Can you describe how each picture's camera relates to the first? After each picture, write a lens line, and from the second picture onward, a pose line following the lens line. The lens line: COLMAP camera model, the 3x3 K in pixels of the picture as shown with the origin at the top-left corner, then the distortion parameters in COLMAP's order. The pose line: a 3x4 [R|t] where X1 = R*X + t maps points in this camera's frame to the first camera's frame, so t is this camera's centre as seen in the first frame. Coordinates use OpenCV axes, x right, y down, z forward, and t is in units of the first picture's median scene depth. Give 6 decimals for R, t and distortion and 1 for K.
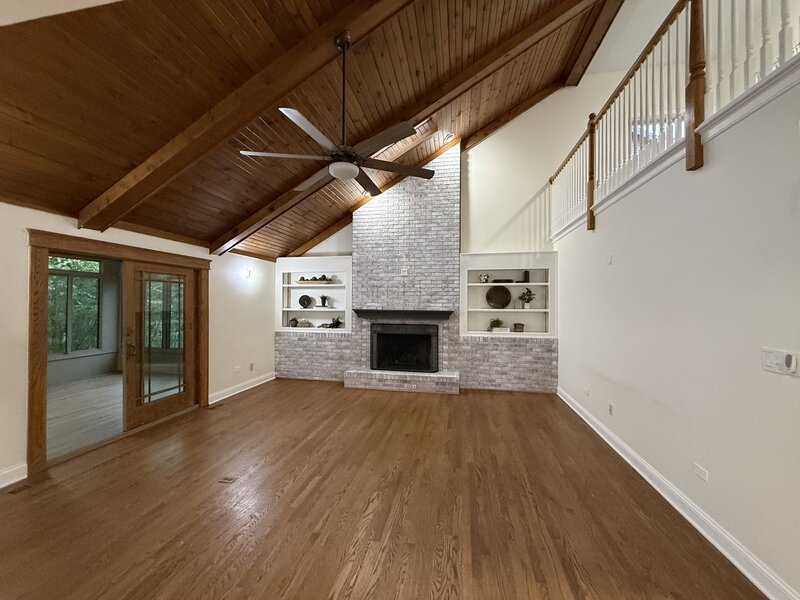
lens RADIAL K [[319.3, 0, 395.7], [0, 319.3, 299.9], [0, 0, 1]] dist [-0.001211, 0.000328]
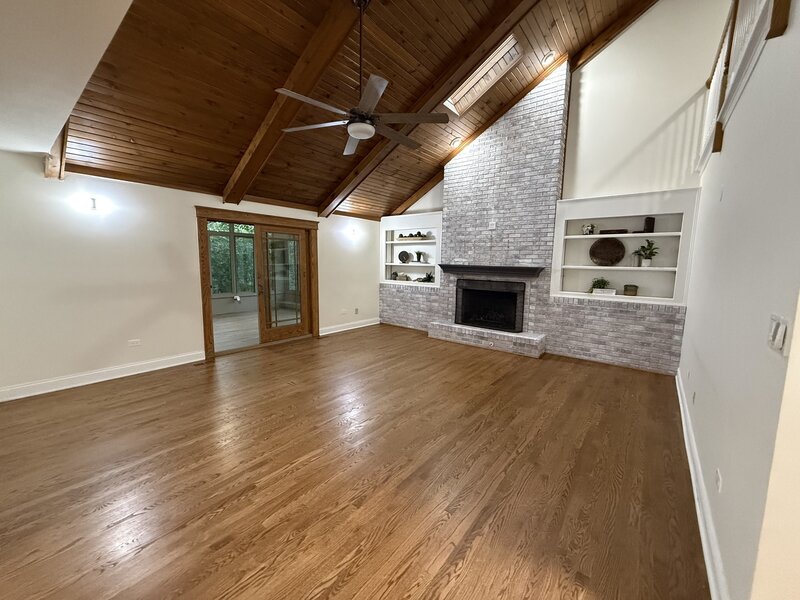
lens RADIAL K [[319.3, 0, 397.4], [0, 319.3, 300.0], [0, 0, 1]] dist [-0.001211, 0.000328]
pose [[0.886138, 0.066546, -0.458618, 0.235271], [-0.008385, 0.991777, 0.127706, 0.013671], [0.463345, -0.109319, 0.879409, 0.017164]]
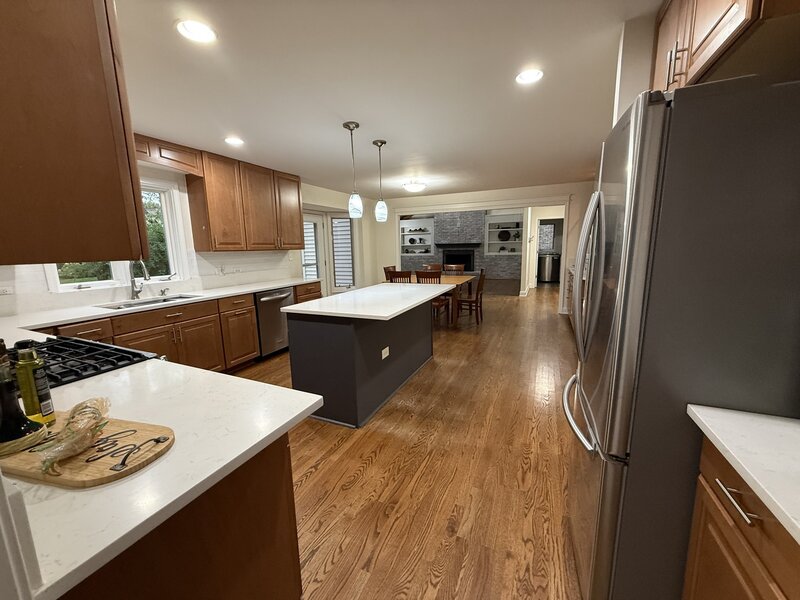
lens RADIAL K [[319.3, 0, 395.9], [0, 319.3, 298.7], [0, 0, 1]] dist [-0.001211, 0.000328]
pose [[0.970766, 0.011359, -0.239760, 0.142739], [0.030785, 0.984738, 0.171302, 0.016988], [0.238047, -0.173675, 0.955600, -1.266477]]
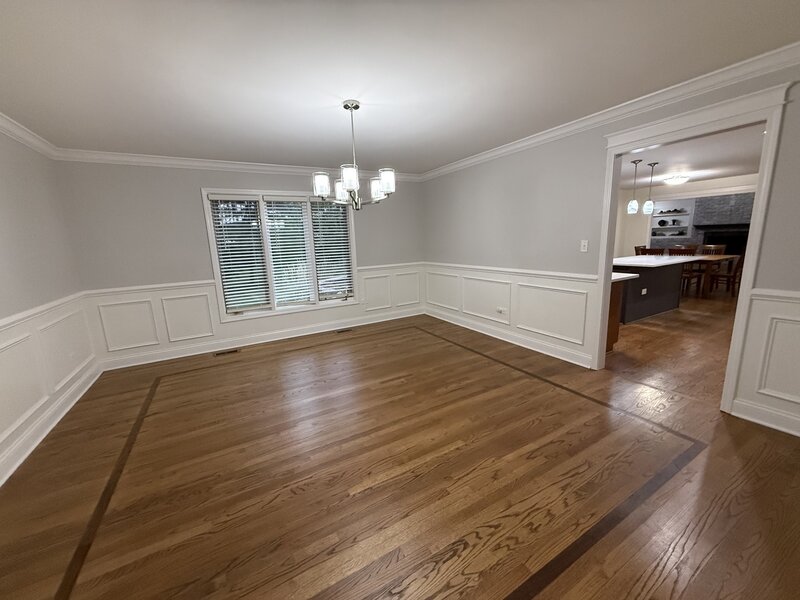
lens RADIAL K [[319.3, 0, 398.2], [0, 319.3, 299.5], [0, 0, 1]] dist [-0.001211, 0.000328]
pose [[0.652404, 0.109945, -0.749854, 0.224826], [0.053445, 0.980283, 0.190231, 0.005695], [0.755985, -0.164184, 0.633665, -1.865980]]
